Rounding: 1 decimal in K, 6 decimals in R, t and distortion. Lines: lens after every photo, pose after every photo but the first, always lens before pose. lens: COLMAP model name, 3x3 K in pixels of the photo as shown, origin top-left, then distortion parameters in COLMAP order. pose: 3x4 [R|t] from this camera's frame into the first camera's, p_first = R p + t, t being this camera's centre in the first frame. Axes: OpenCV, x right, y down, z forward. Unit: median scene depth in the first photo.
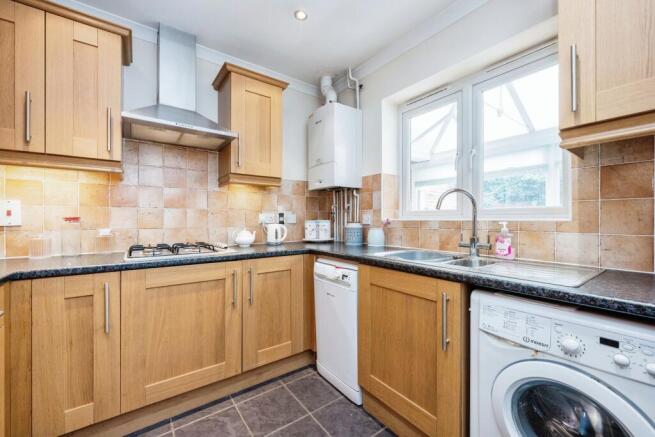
lens RADIAL K [[262.3, 0, 328.3], [0, 262.3, 221.5], [0, 0, 1]] dist [0.000733, 0.000015]
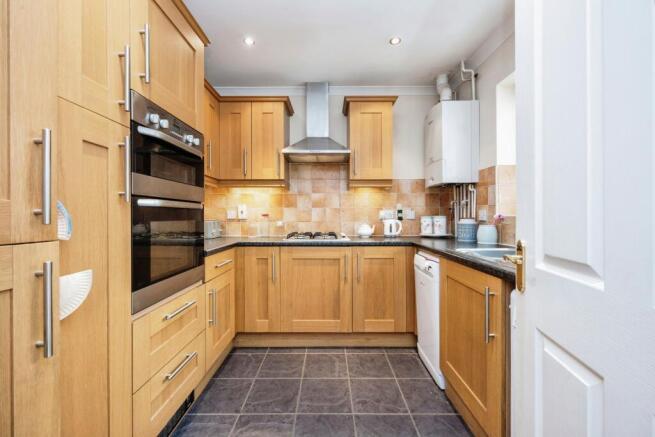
lens RADIAL K [[262.3, 0, 328.3], [0, 262.3, 221.5], [0, 0, 1]] dist [0.000733, 0.000015]
pose [[0.801649, 0.012924, -0.597655, 0.319476], [-0.004805, 0.999873, 0.015178, 0.002625], [0.597776, -0.009296, 0.801610, -0.108176]]
